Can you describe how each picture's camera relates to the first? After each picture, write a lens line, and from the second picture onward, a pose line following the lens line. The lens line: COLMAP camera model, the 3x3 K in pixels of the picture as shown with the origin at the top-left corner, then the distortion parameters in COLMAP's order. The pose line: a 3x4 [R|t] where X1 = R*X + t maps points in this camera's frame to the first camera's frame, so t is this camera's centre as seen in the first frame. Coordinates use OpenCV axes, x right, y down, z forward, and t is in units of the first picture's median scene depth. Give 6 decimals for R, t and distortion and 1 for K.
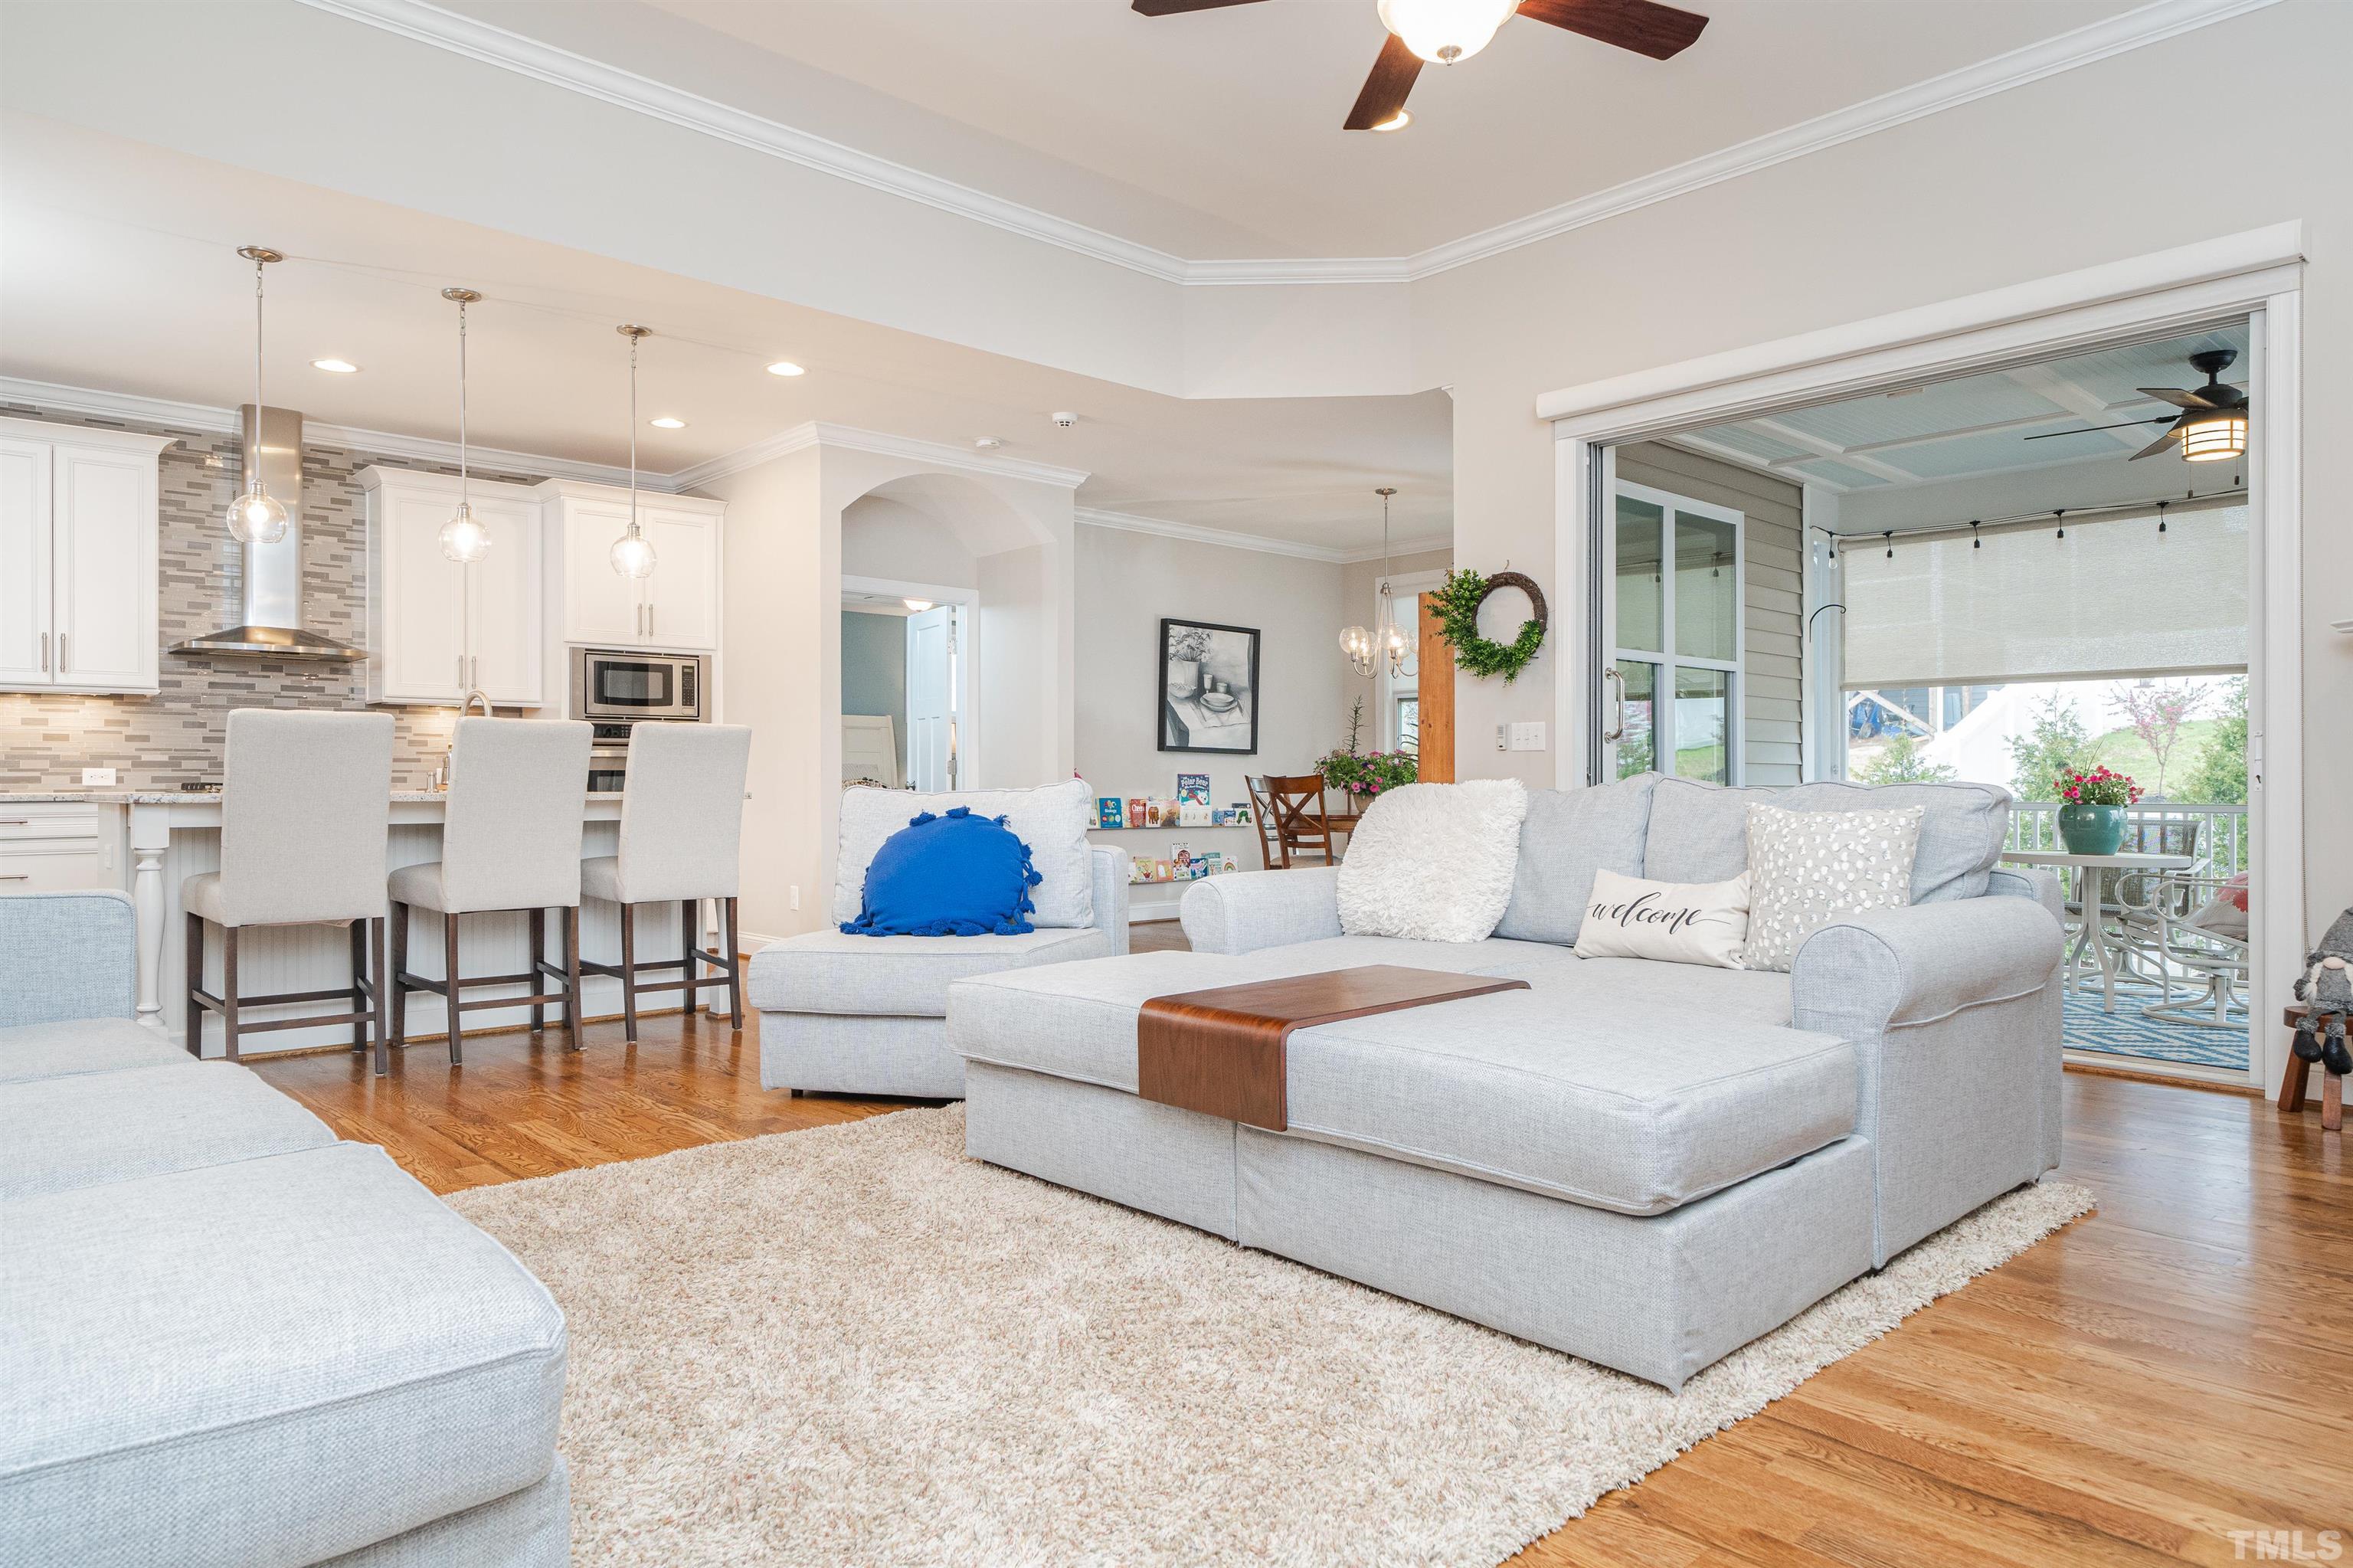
lens RADIAL K [[1449.9, 0, 1161.7], [0, 1449.9, 778.6], [0, 0, 1]] dist [0.006568, 0.001198]
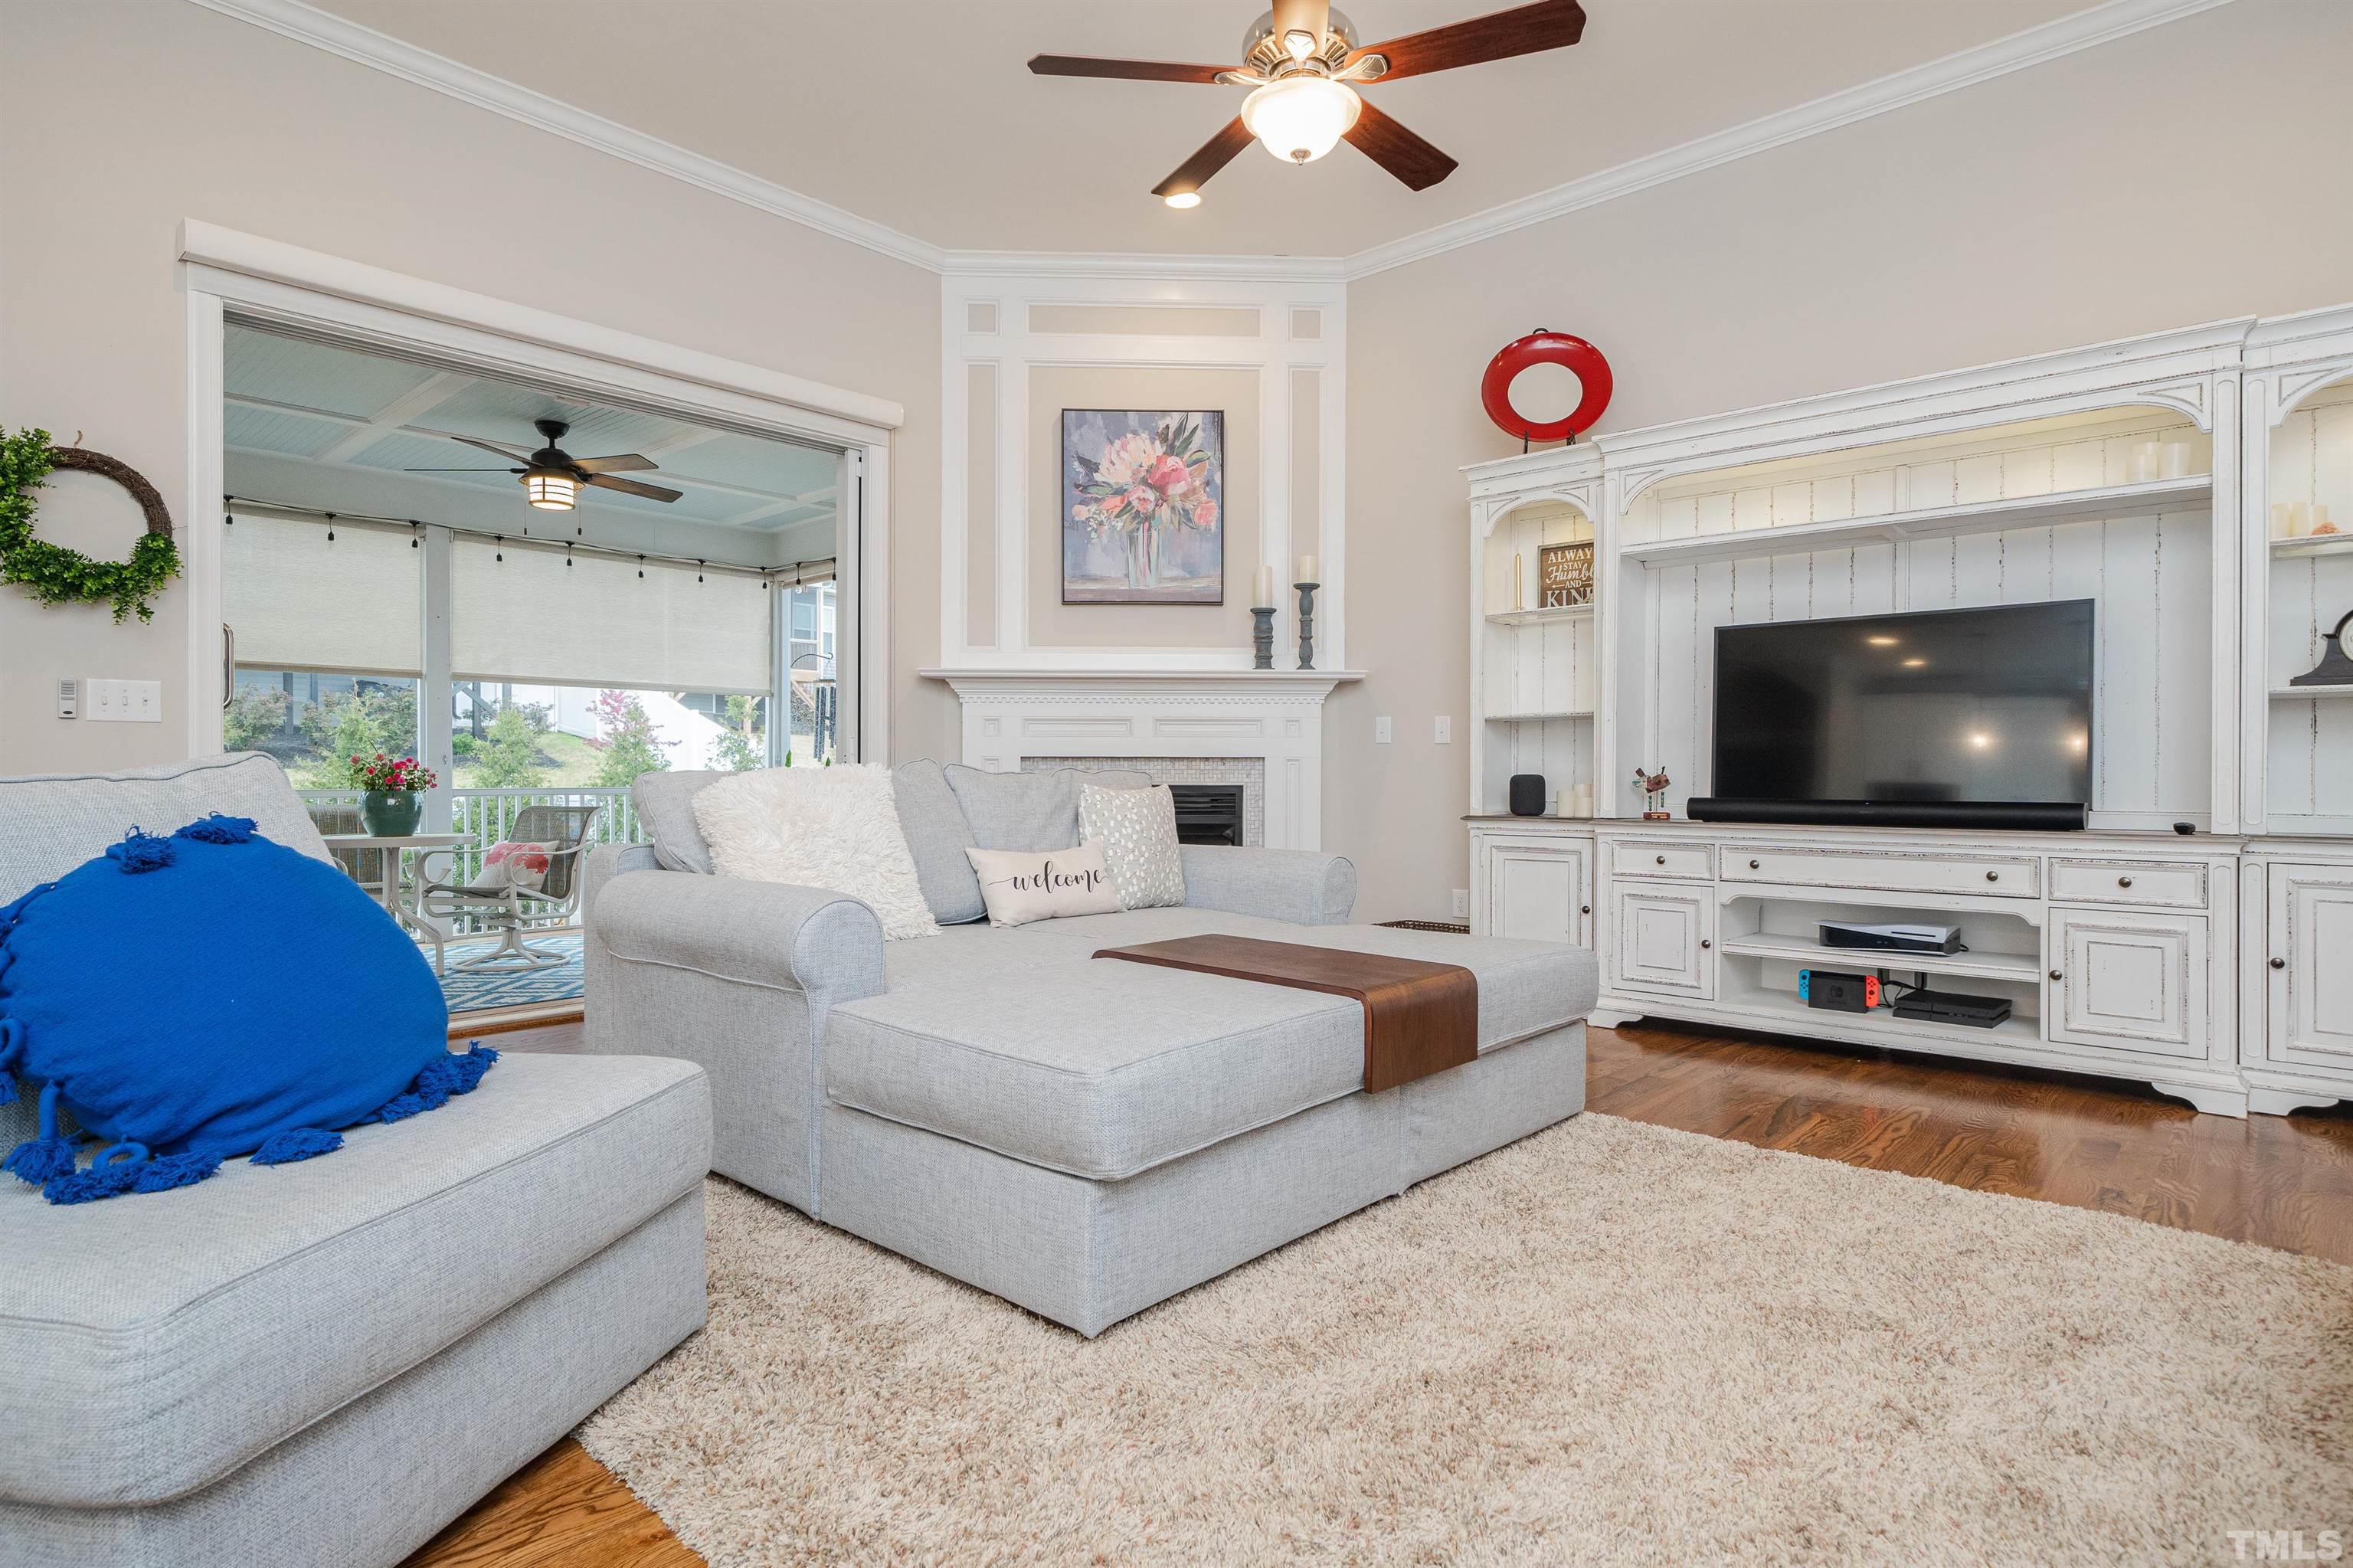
lens RADIAL K [[1253.7, 0, 1177.6], [0, 1253.7, 778.7], [0, 0, 1]] dist [0.003194, 0.001882]
pose [[-0.093601, -0.001305, 0.995609, -0.340522], [-0.002725, 0.999996, 0.001054, 0.005450], [-0.995606, -0.002614, -0.093605, 0.495673]]
